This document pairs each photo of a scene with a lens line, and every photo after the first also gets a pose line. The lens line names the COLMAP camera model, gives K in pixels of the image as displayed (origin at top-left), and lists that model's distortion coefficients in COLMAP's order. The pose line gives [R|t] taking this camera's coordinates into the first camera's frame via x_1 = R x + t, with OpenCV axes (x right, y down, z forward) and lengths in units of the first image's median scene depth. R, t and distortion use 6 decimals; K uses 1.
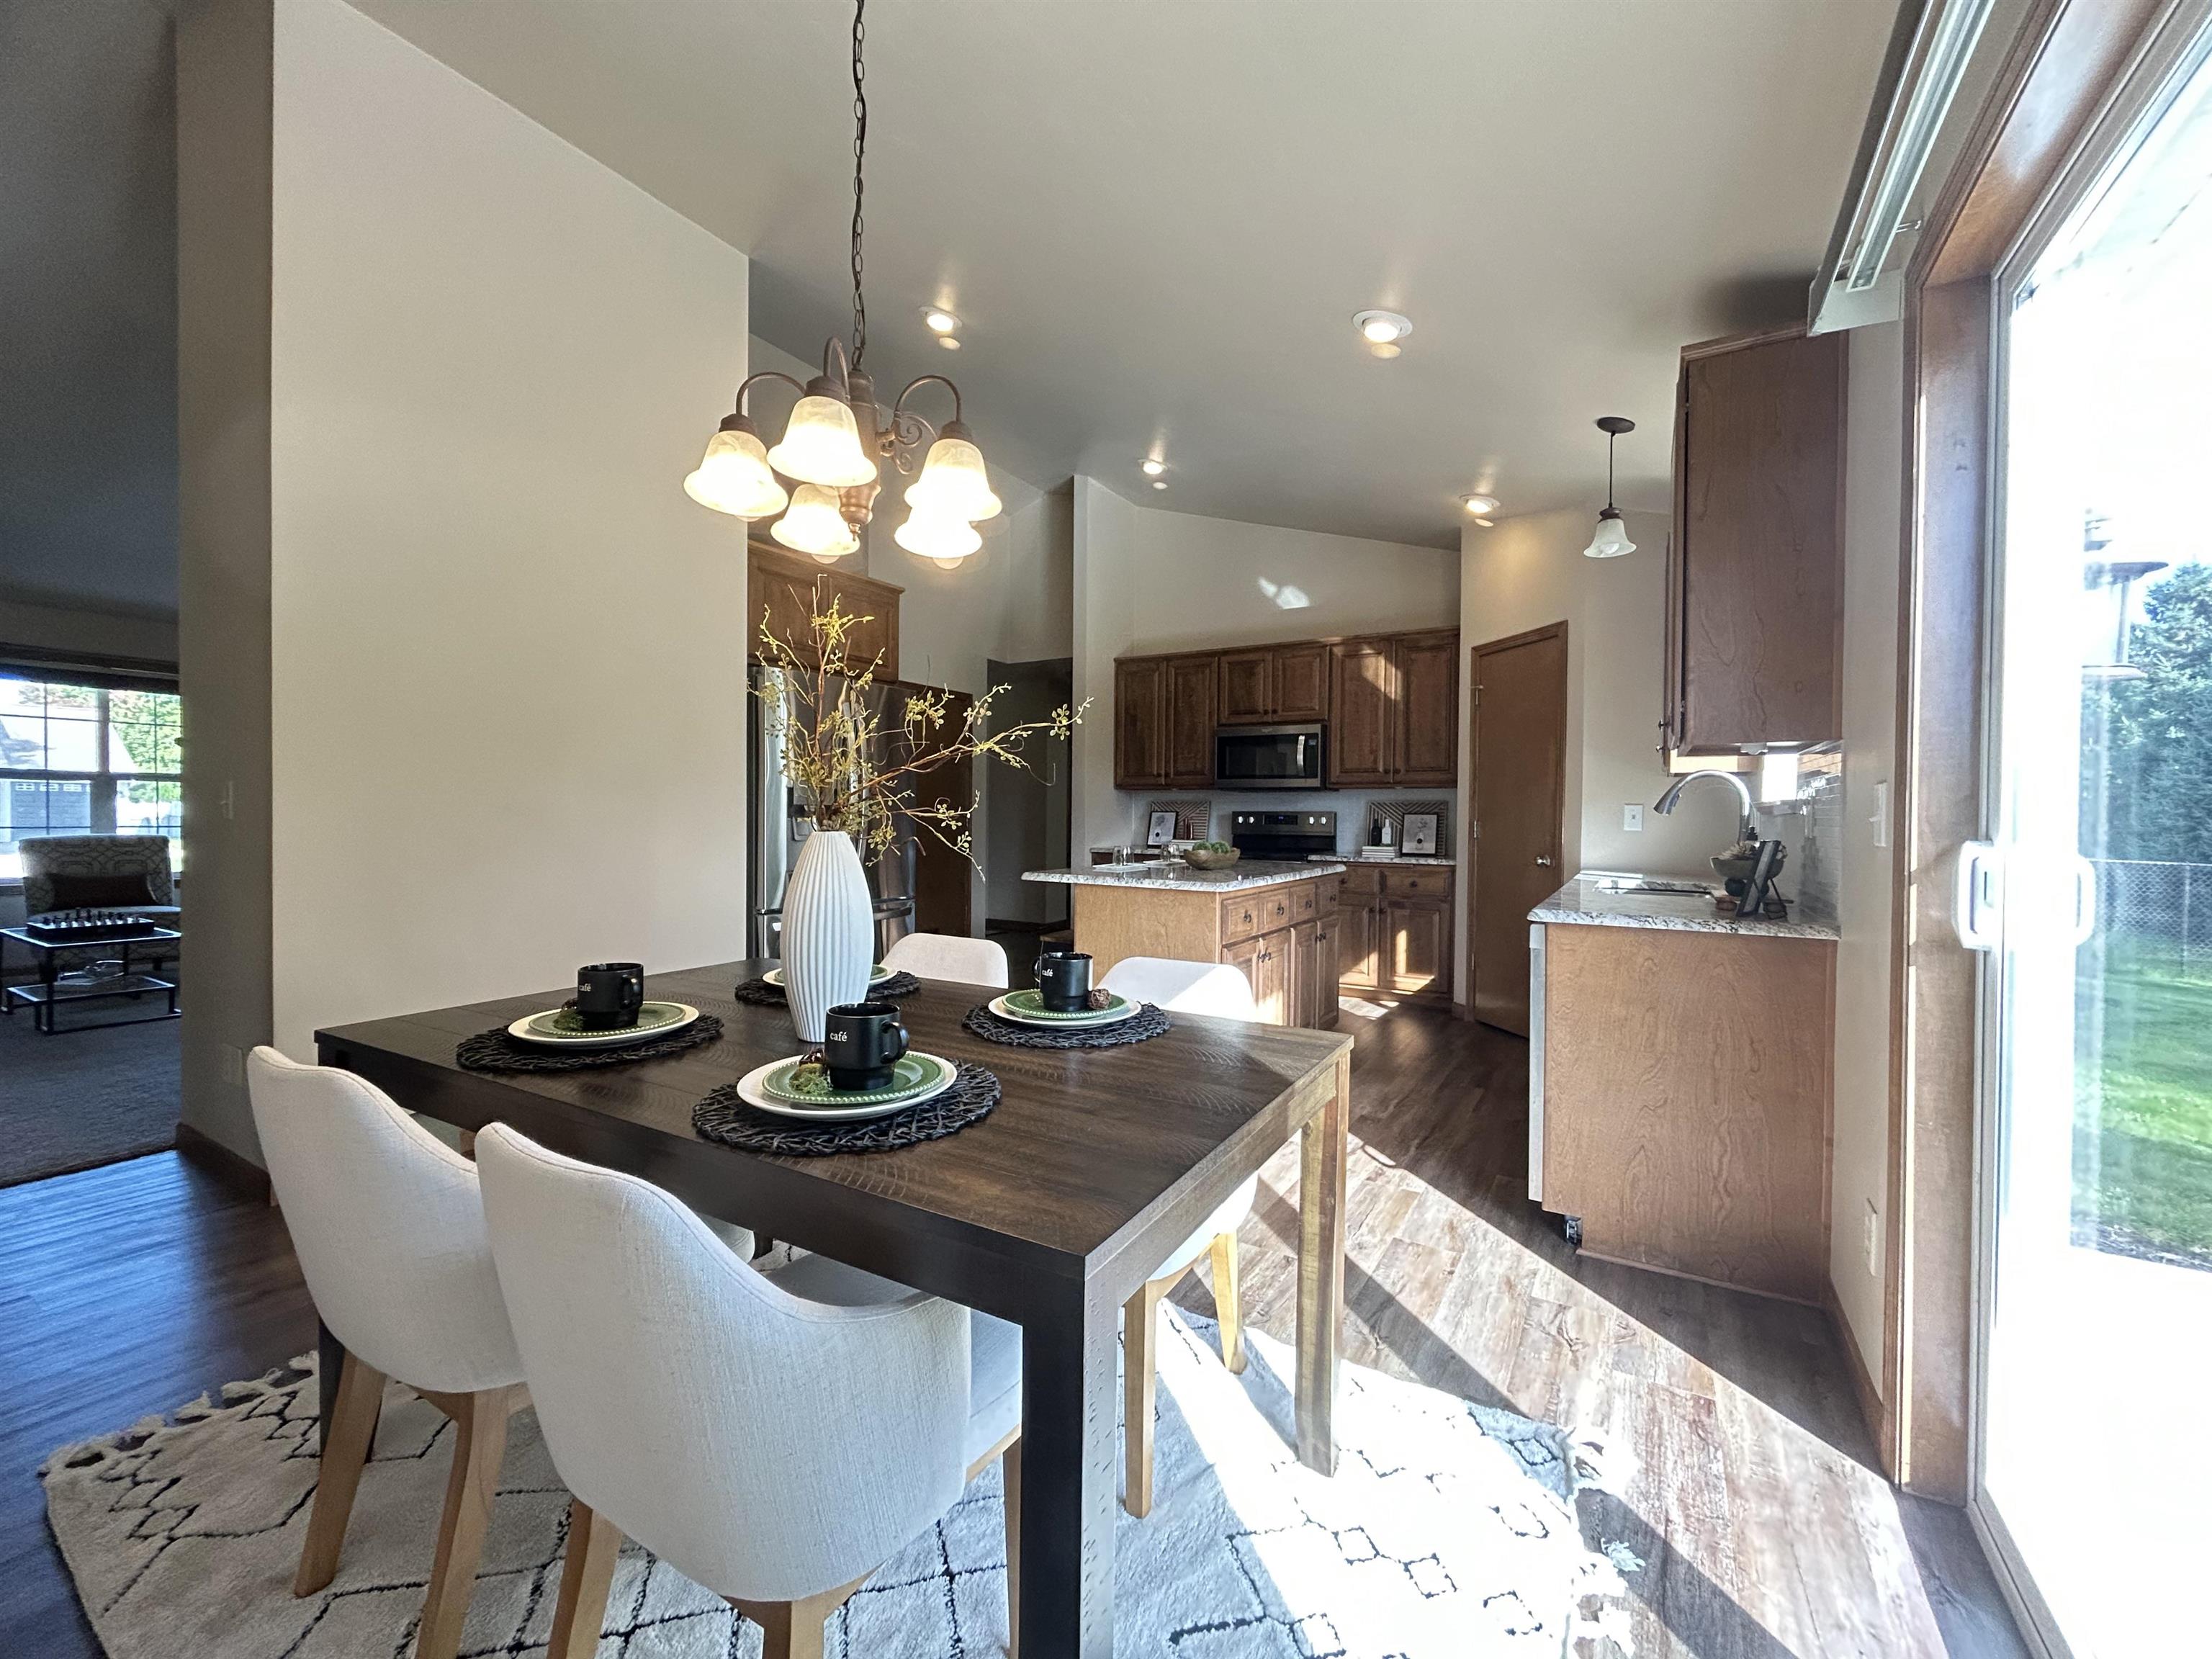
lens RADIAL K [[893.0, 0, 1115.4], [0, 893.0, 818.9], [0, 0, 1]] dist [-0.003484, -0.000169]
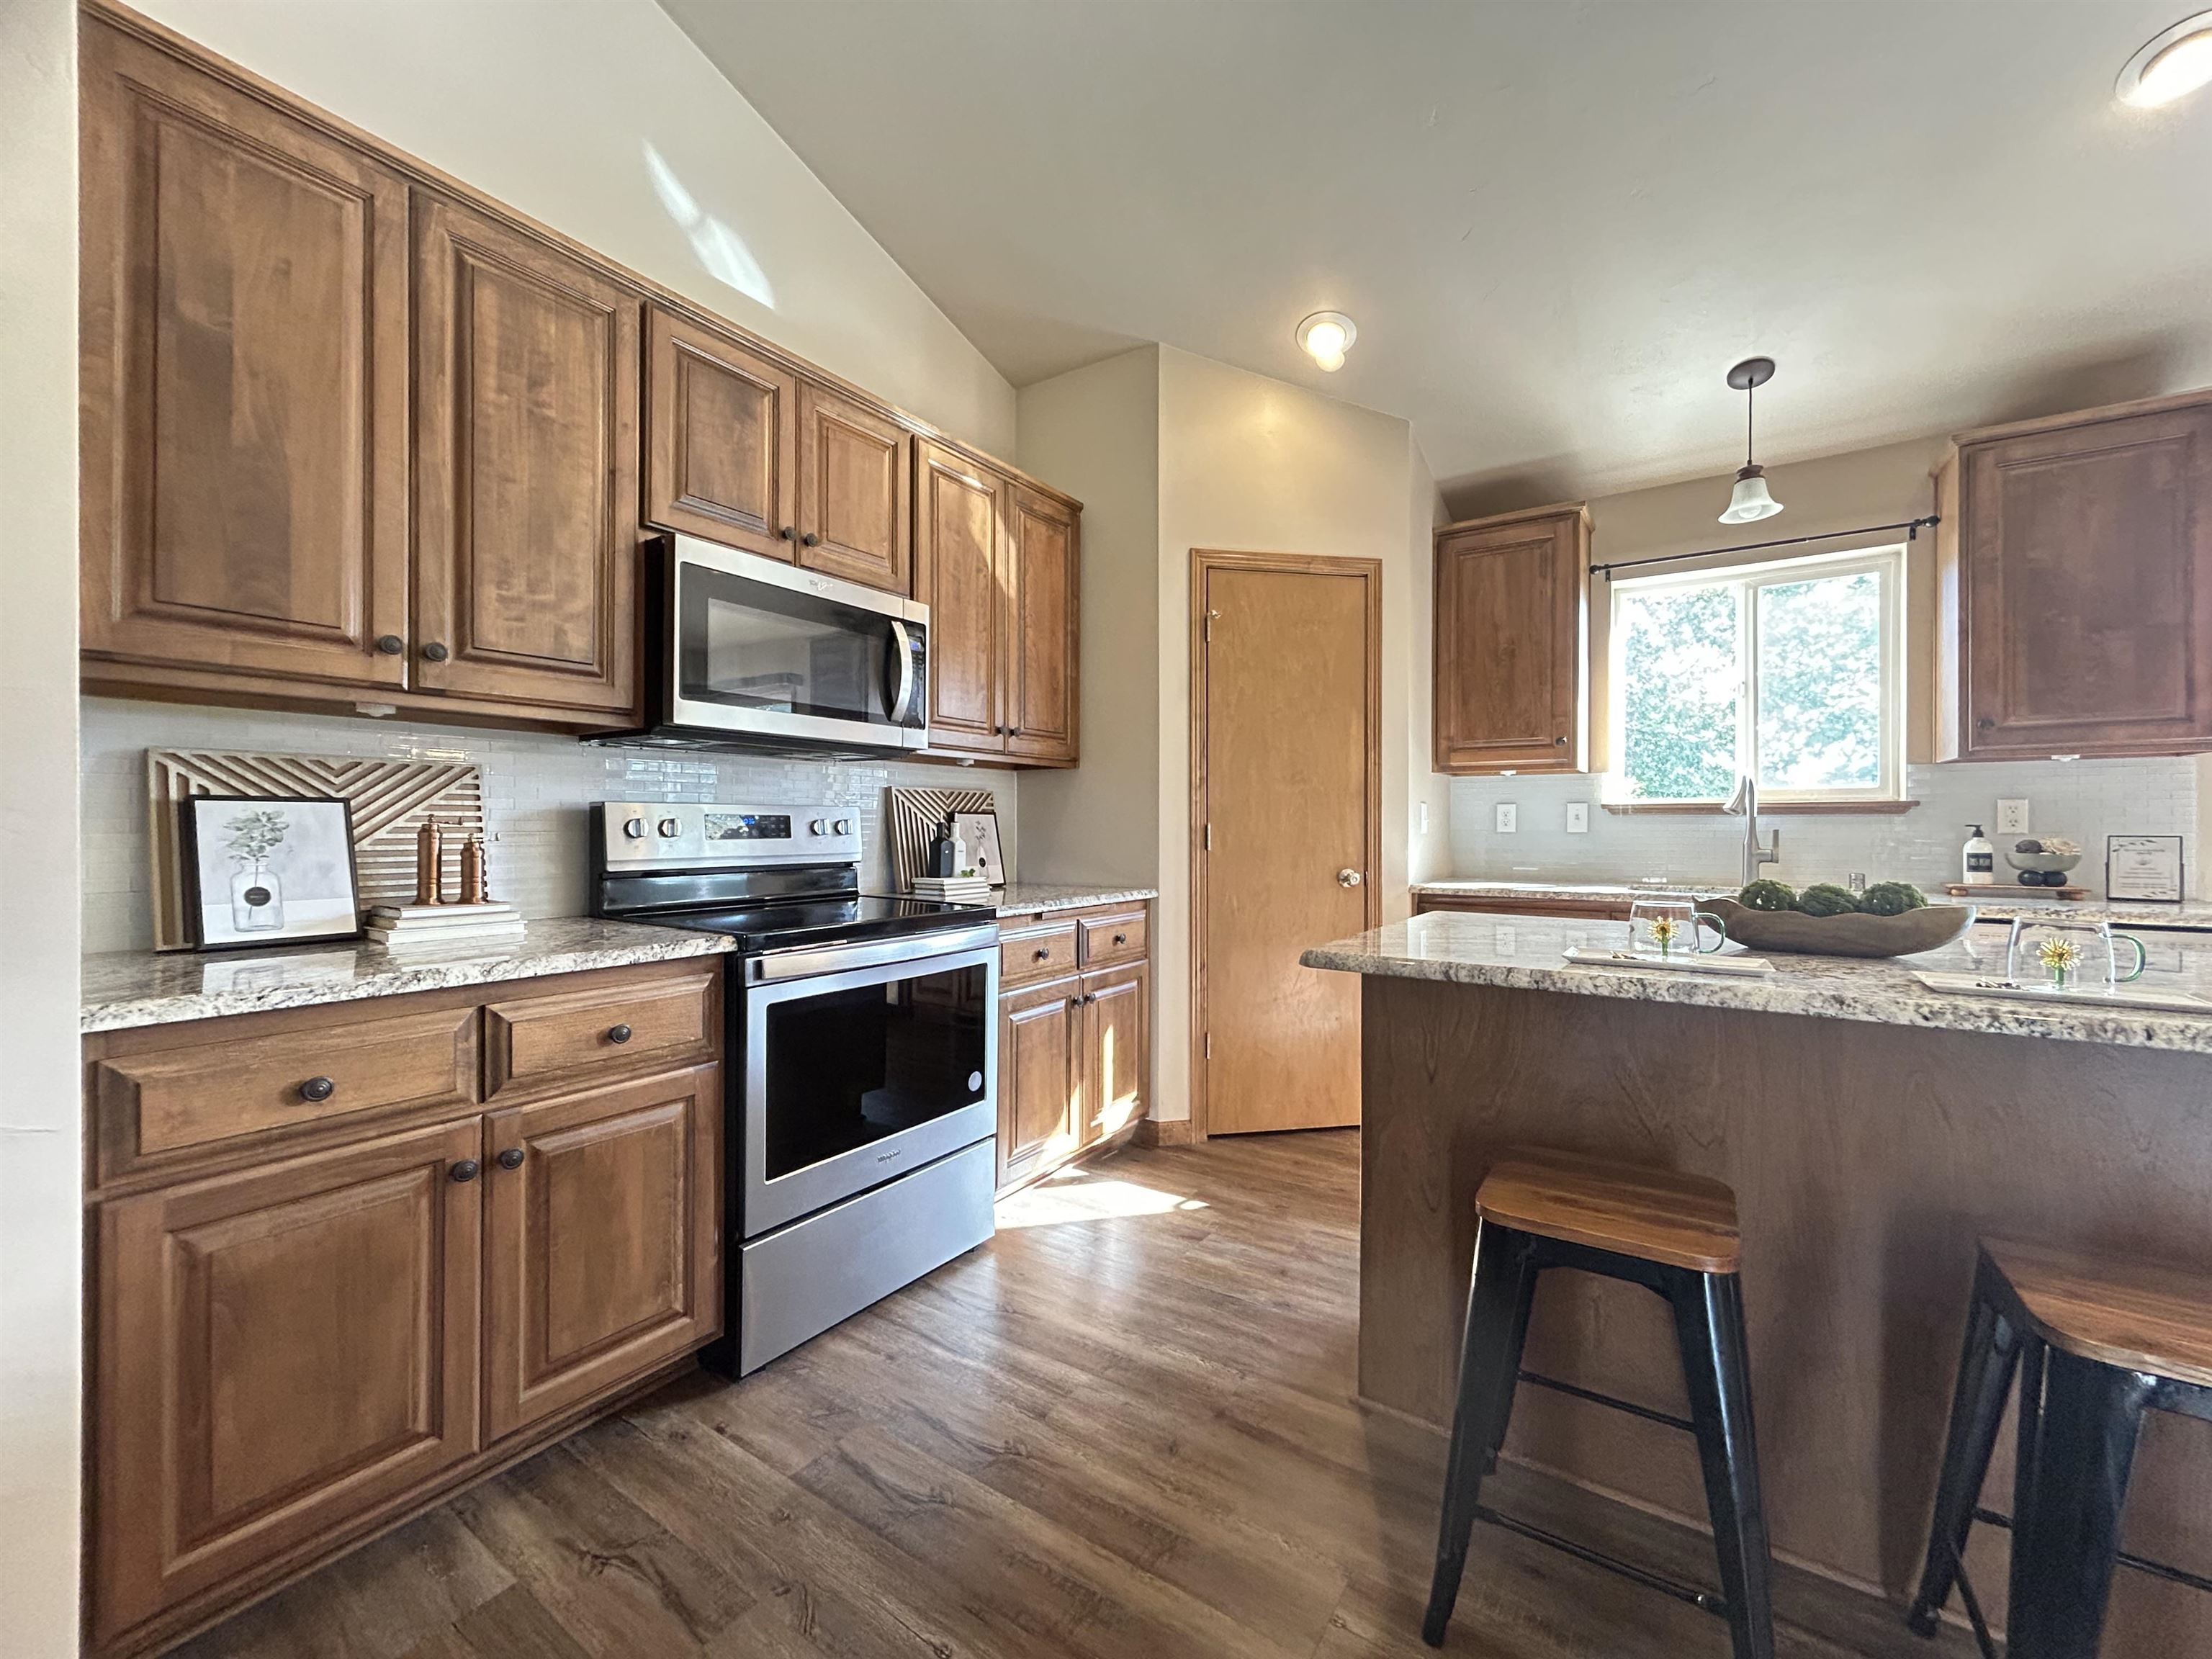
lens RADIAL K [[893.0, 0, 1102.9], [0, 893.0, 825.6], [0, 0, 1]] dist [-0.003484, -0.000169]
pose [[0.057224, -0.011577, 0.998294, -0.195071], [0.003280, 0.999930, 0.011408, -0.003098], [-0.998356, 0.002622, 0.057258, 0.861005]]
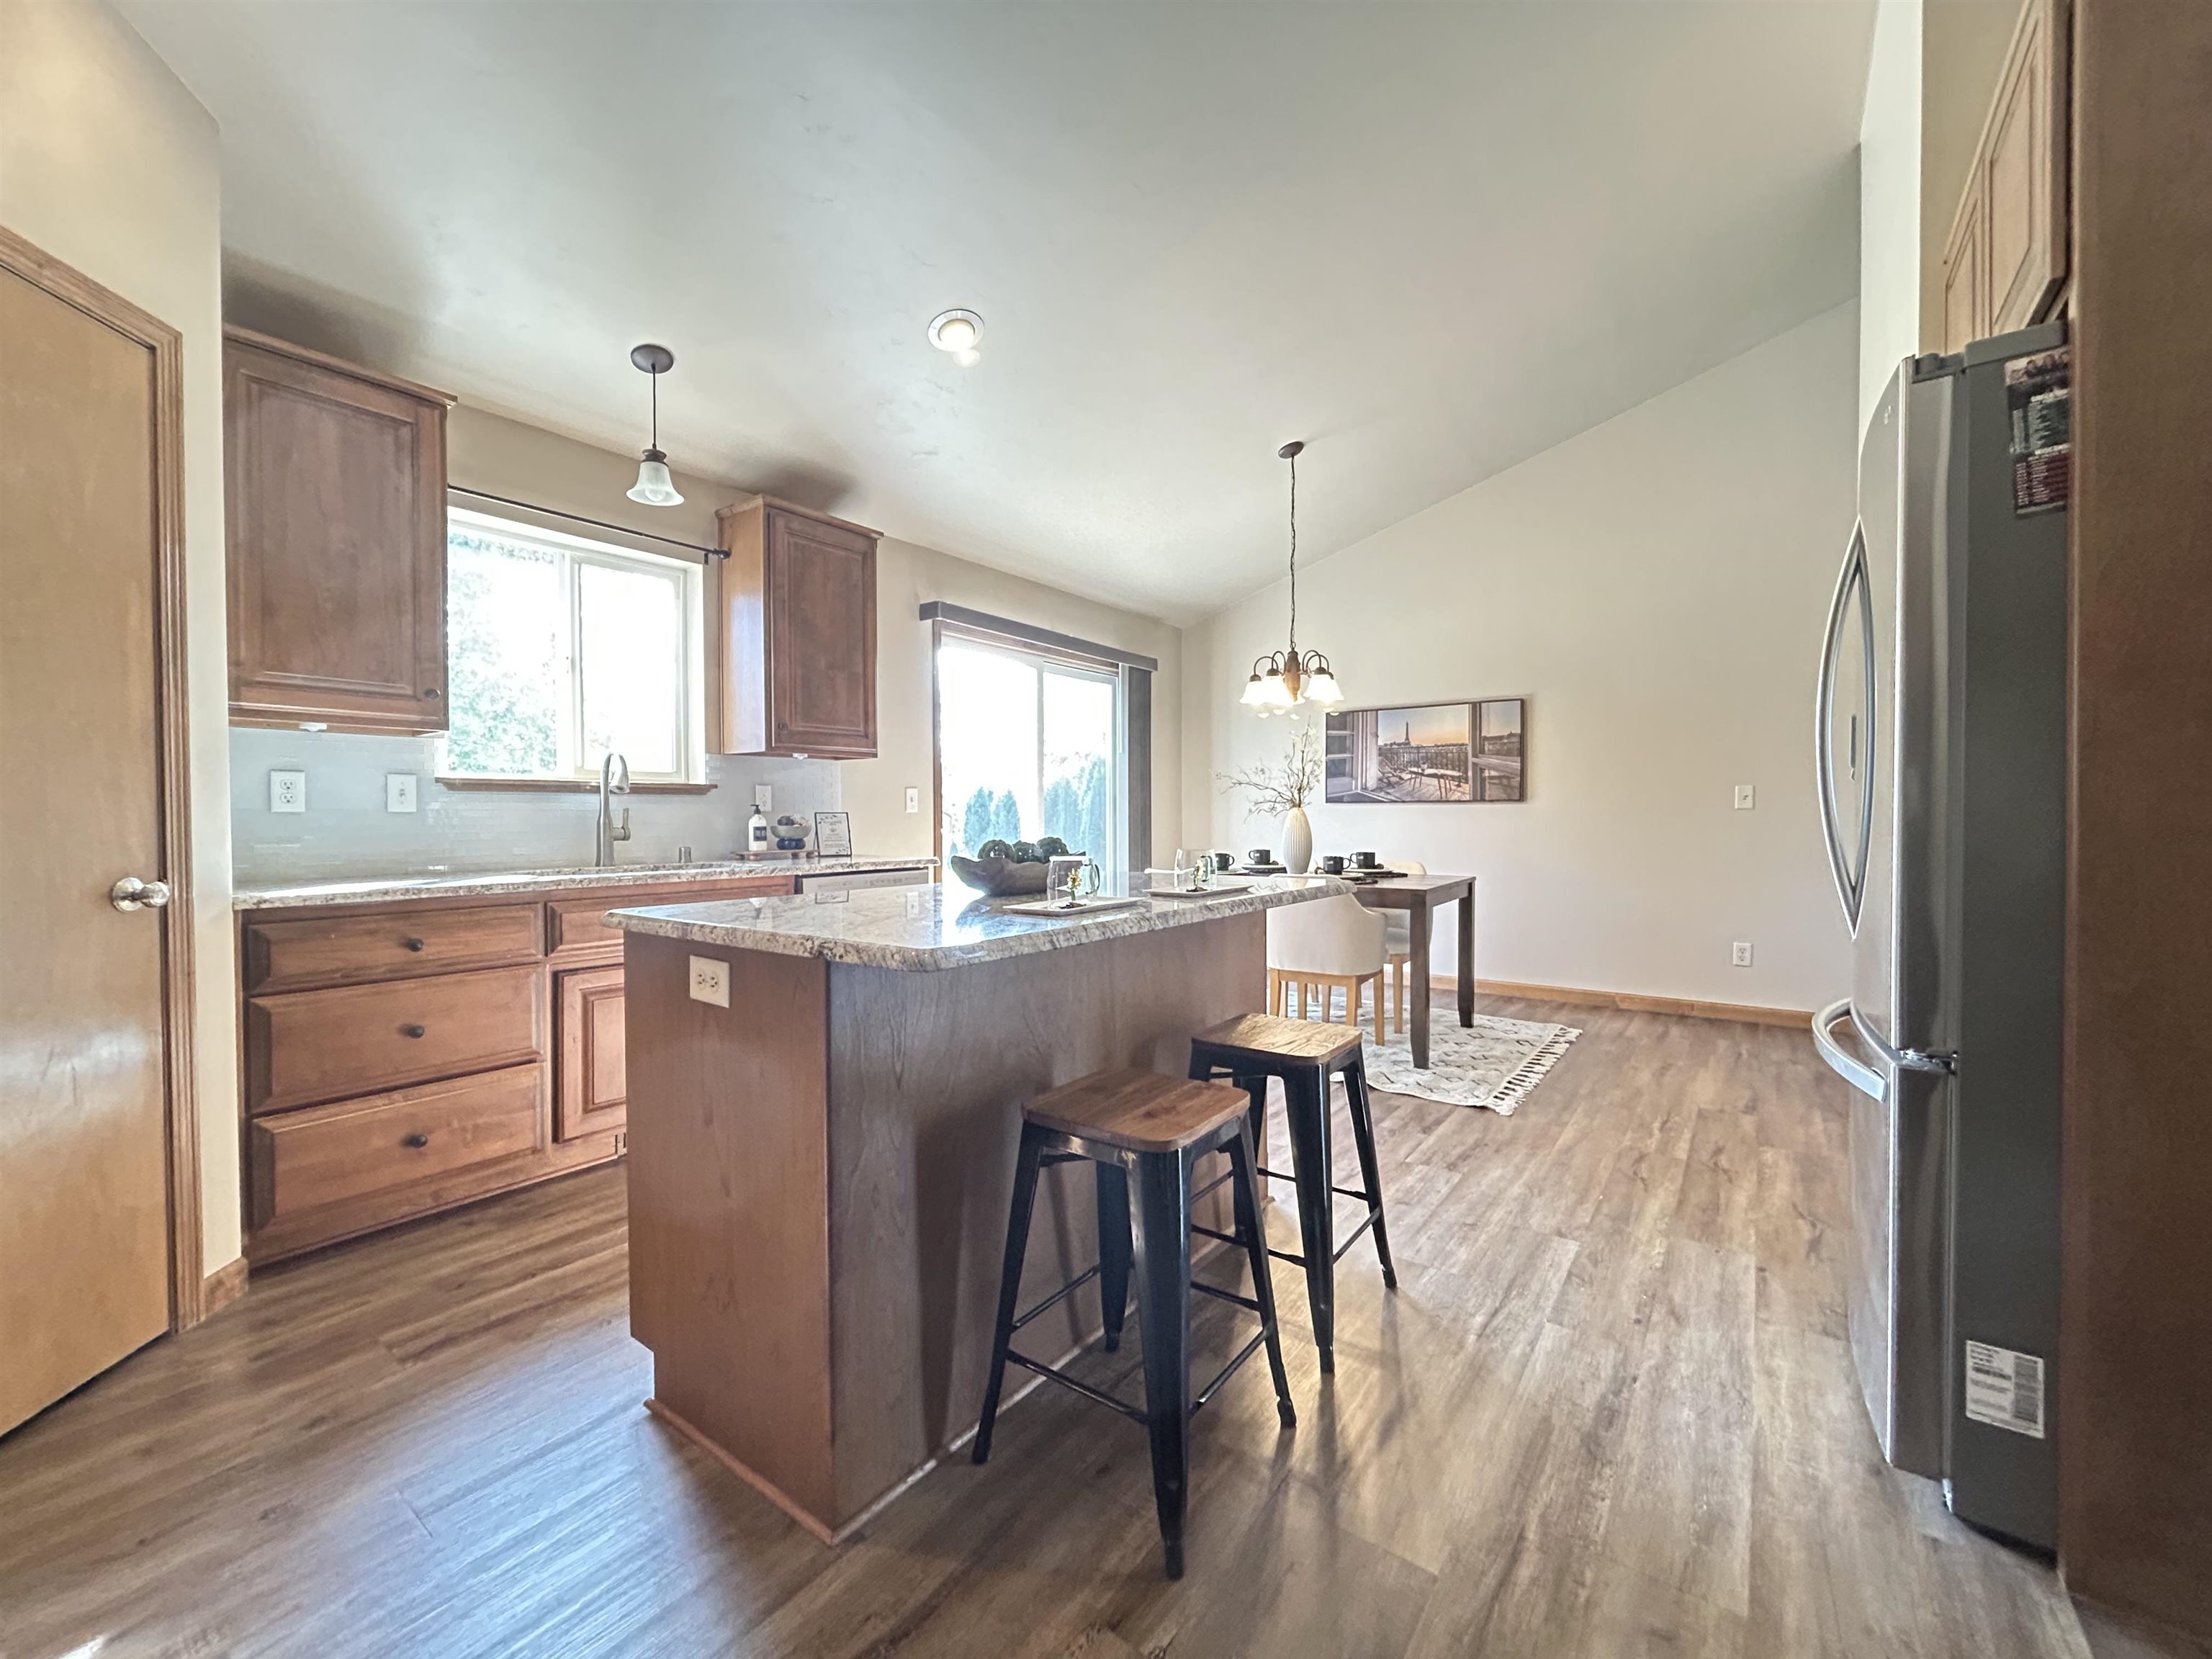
lens RADIAL K [[893.0, 0, 1114.3], [0, 893.0, 822.4], [0, 0, 1]] dist [-0.003484, -0.000169]
pose [[-0.995895, -0.009030, 0.090064, 0.006969], [-0.007771, 0.999867, 0.014323, 0.005094], [-0.090181, 0.013564, -0.995833, 1.005893]]
